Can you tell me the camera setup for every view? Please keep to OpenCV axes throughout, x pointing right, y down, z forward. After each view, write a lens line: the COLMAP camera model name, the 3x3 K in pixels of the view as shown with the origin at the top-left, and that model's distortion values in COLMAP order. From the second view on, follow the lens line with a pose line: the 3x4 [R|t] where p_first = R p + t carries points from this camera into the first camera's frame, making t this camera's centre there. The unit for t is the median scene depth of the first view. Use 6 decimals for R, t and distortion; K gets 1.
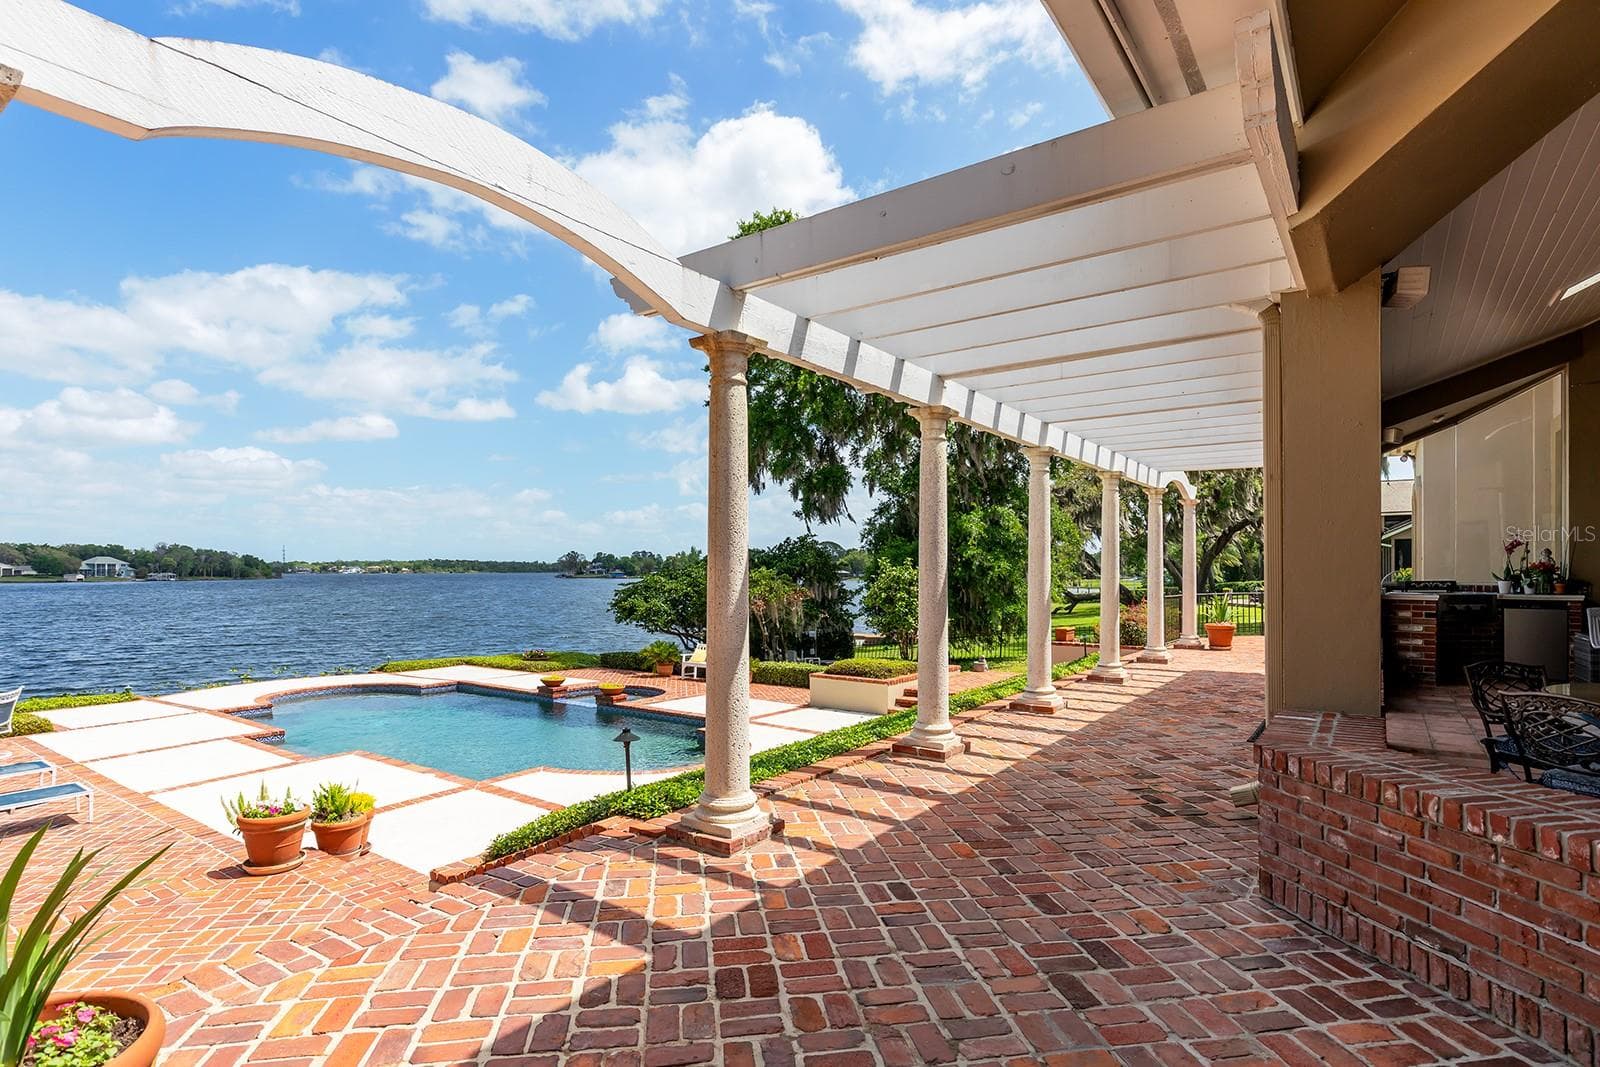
lens RADIAL K [[778.4, 0, 839.5], [0, 778.4, 567.6], [0, 0, 1]] dist [0.000647, 0.000155]
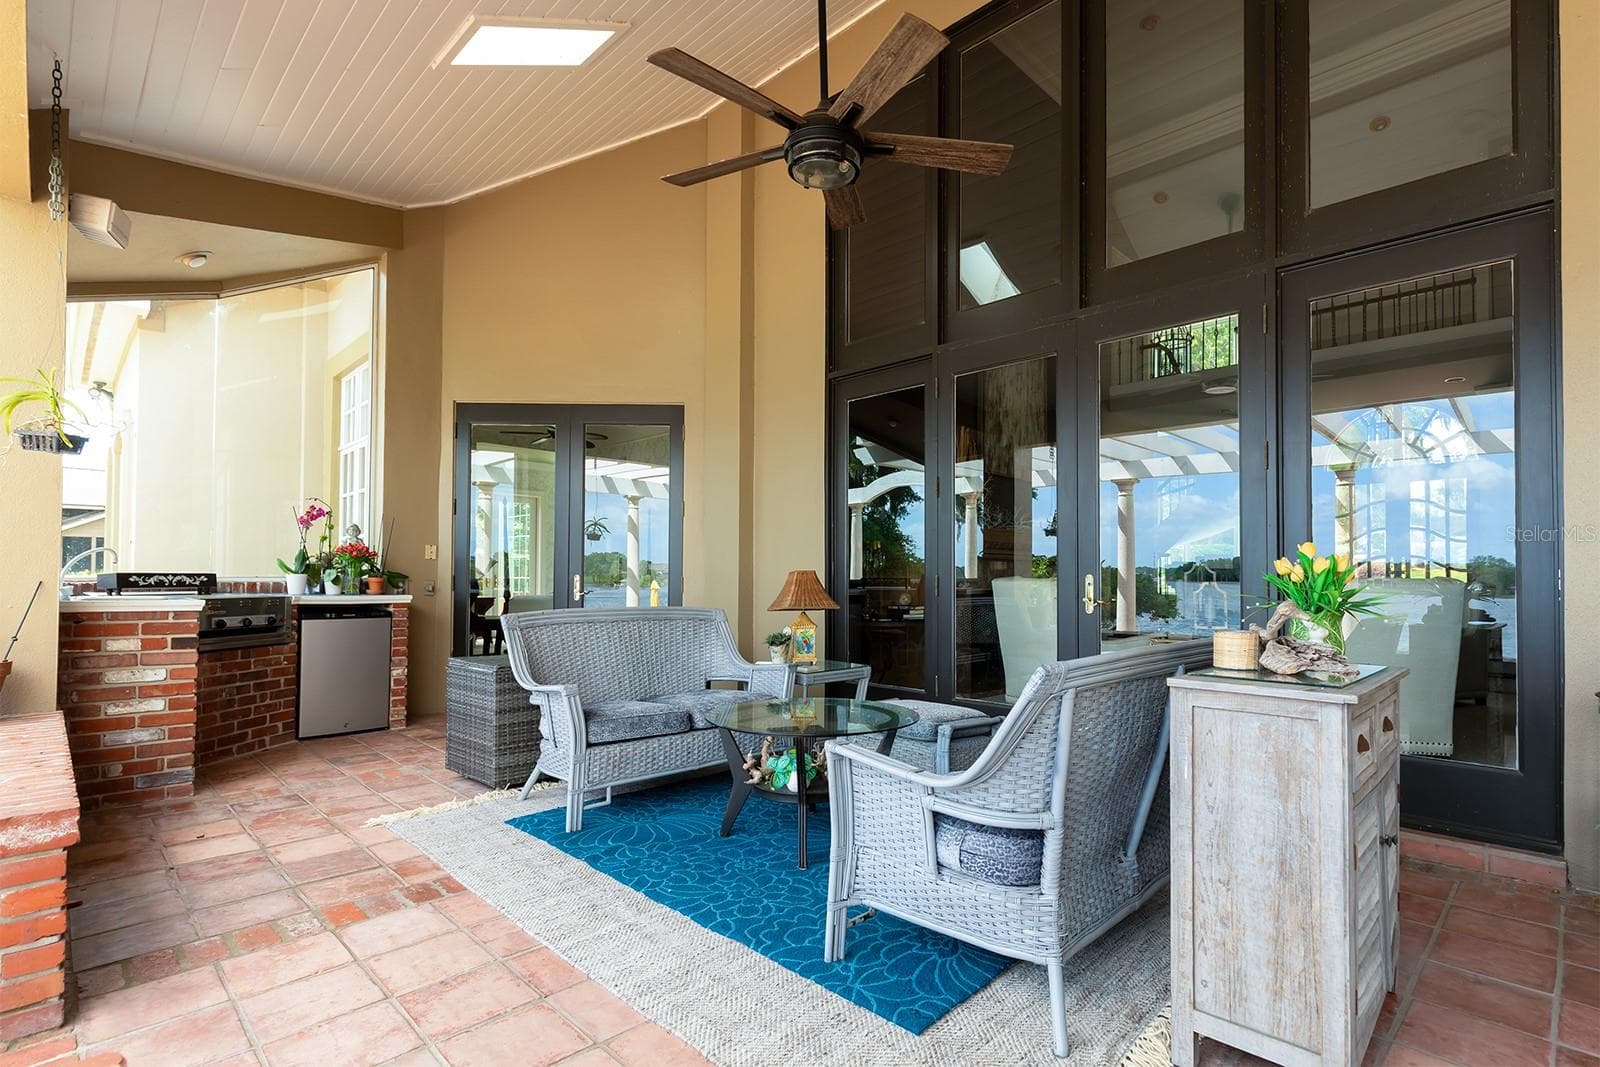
lens RADIAL K [[778.4, 0, 839.5], [0, 778.4, 567.6], [0, 0, 1]] dist [0.000647, 0.000155]
pose [[0.163989, 0.018209, 0.986294, 0.340162], [-0.006709, 0.999827, -0.017344, 0.020218], [-0.986439, -0.003773, 0.164083, 0.501561]]
